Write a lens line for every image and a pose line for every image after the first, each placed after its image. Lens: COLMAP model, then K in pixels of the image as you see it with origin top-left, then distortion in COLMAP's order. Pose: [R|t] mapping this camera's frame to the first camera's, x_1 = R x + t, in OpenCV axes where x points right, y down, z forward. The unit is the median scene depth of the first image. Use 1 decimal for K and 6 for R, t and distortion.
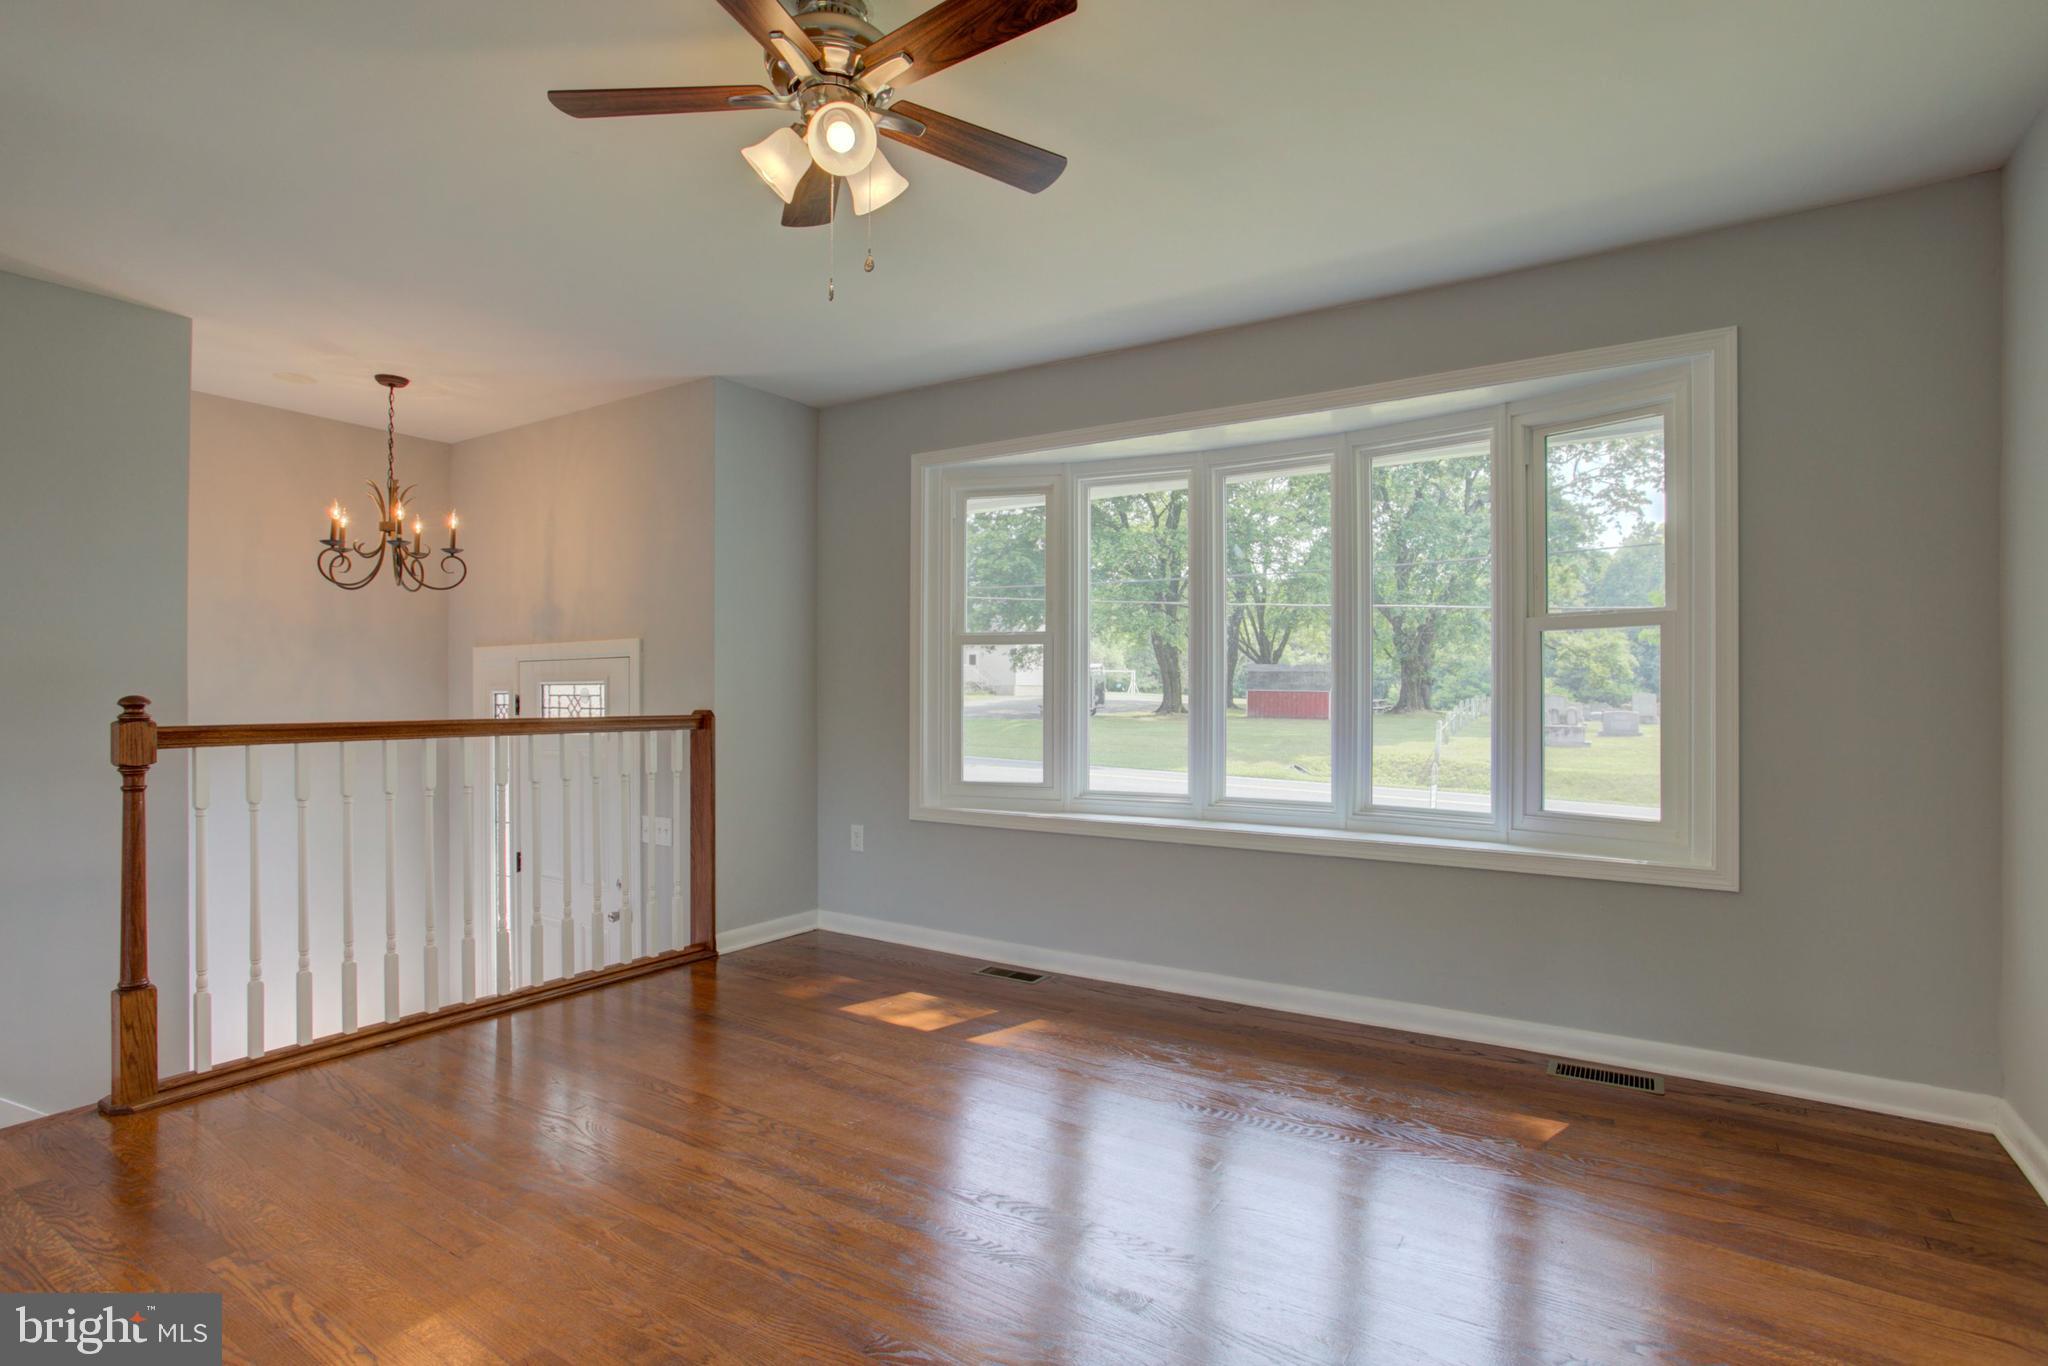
lens RADIAL K [[995.8, 0, 1022.7], [0, 995.8, 692.5], [0, 0, 1]] dist [-0.060968, 0.031031]
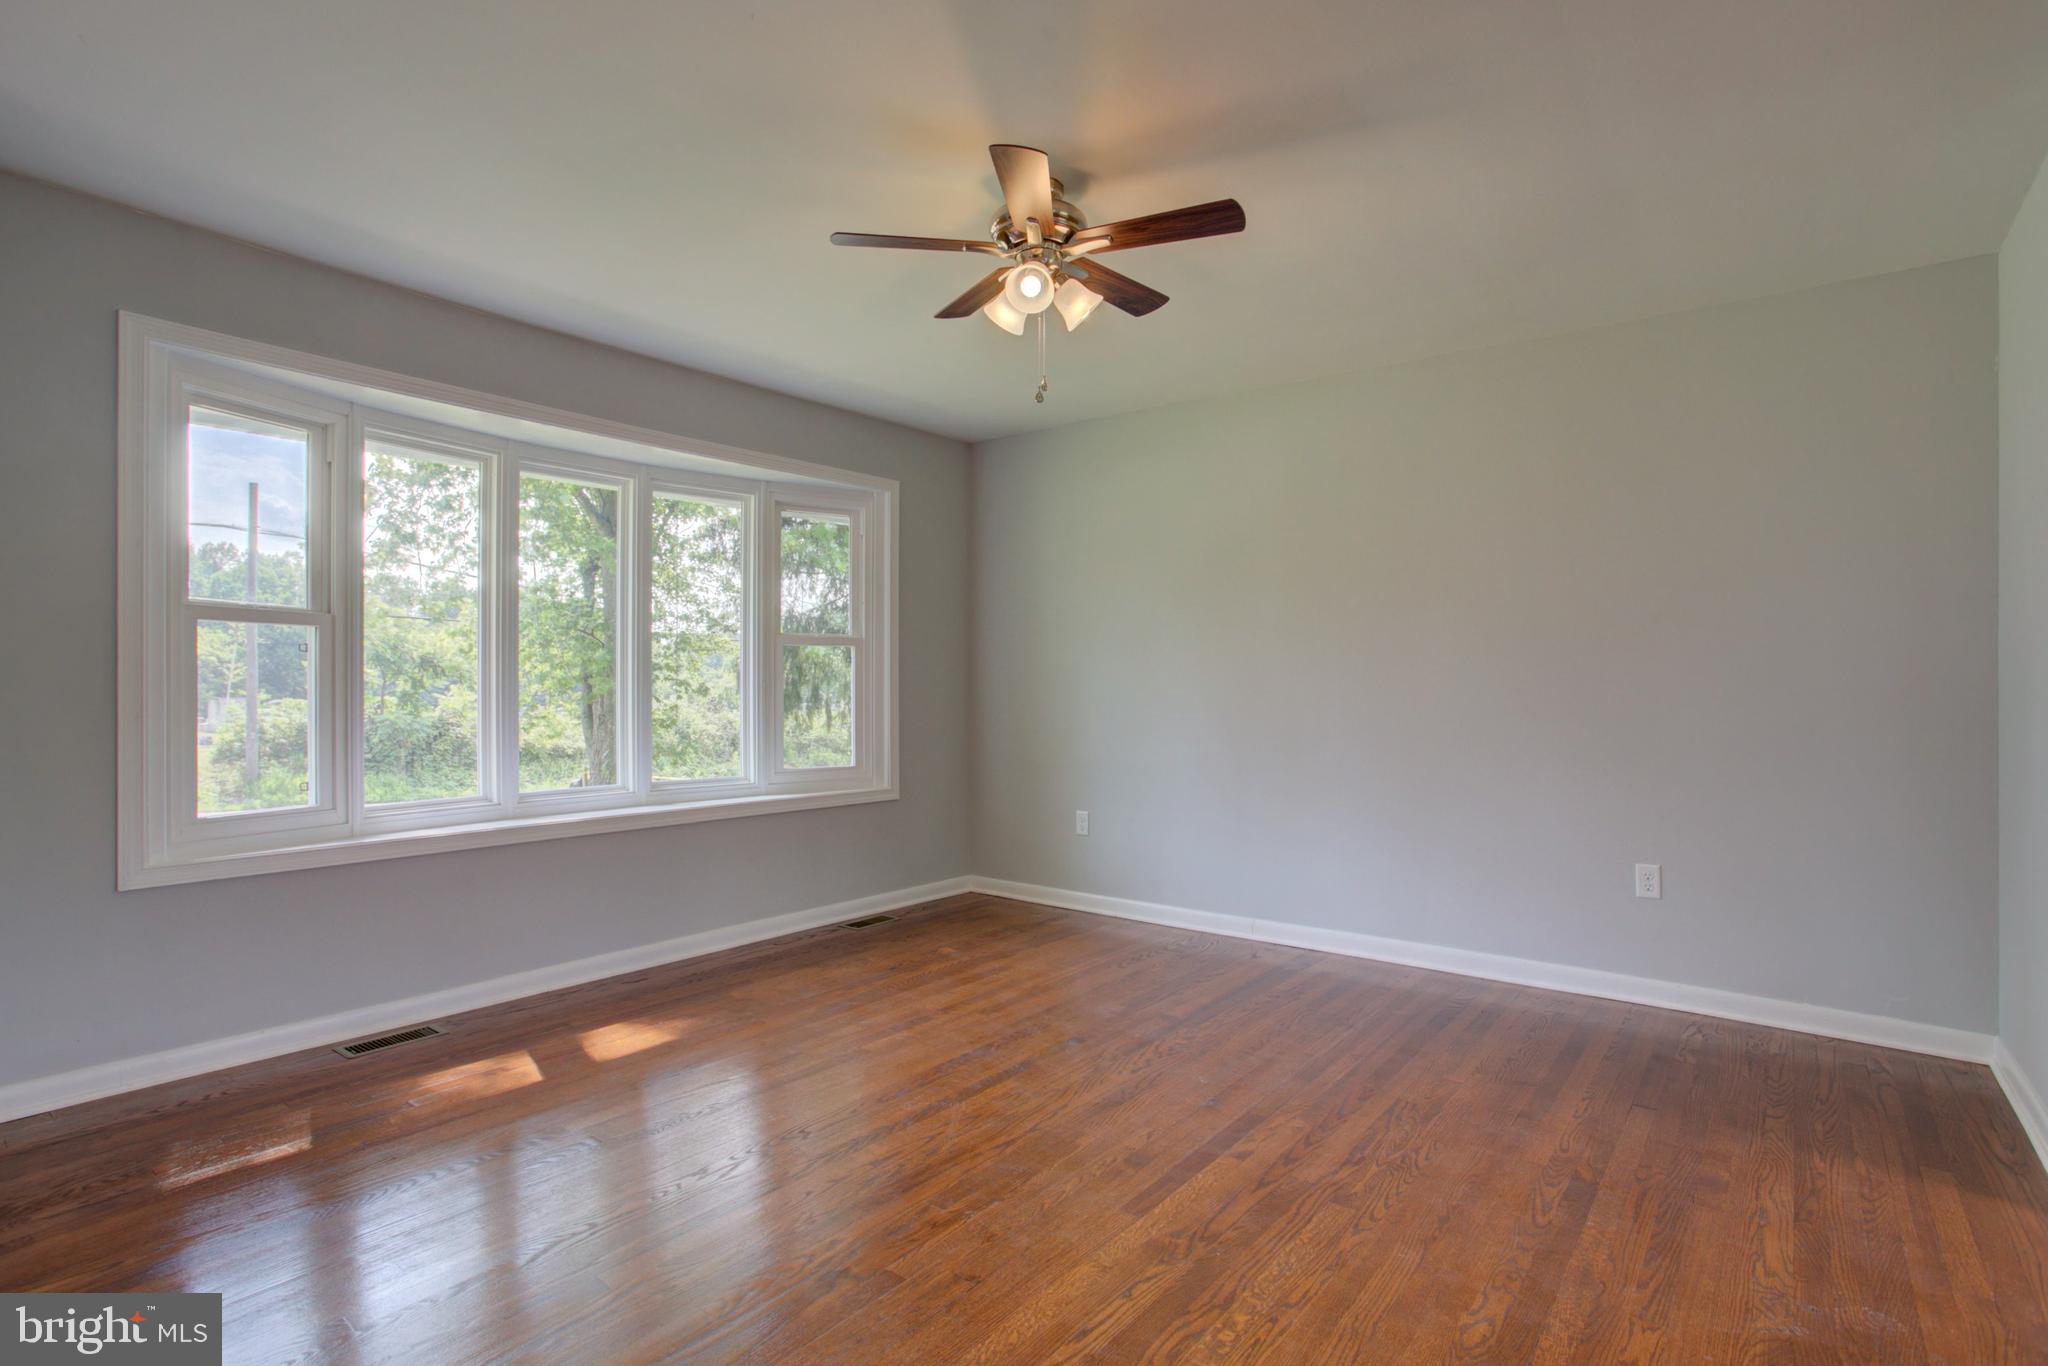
lens RADIAL K [[995.8, 0, 1020.9], [0, 995.8, 695.1], [0, 0, 1]] dist [-0.060968, 0.031031]
pose [[0.099683, -0.012904, 0.994936, -0.831335], [-0.004141, 0.999902, 0.013384, -0.009383], [-0.995011, -0.005454, 0.099620, 0.465847]]
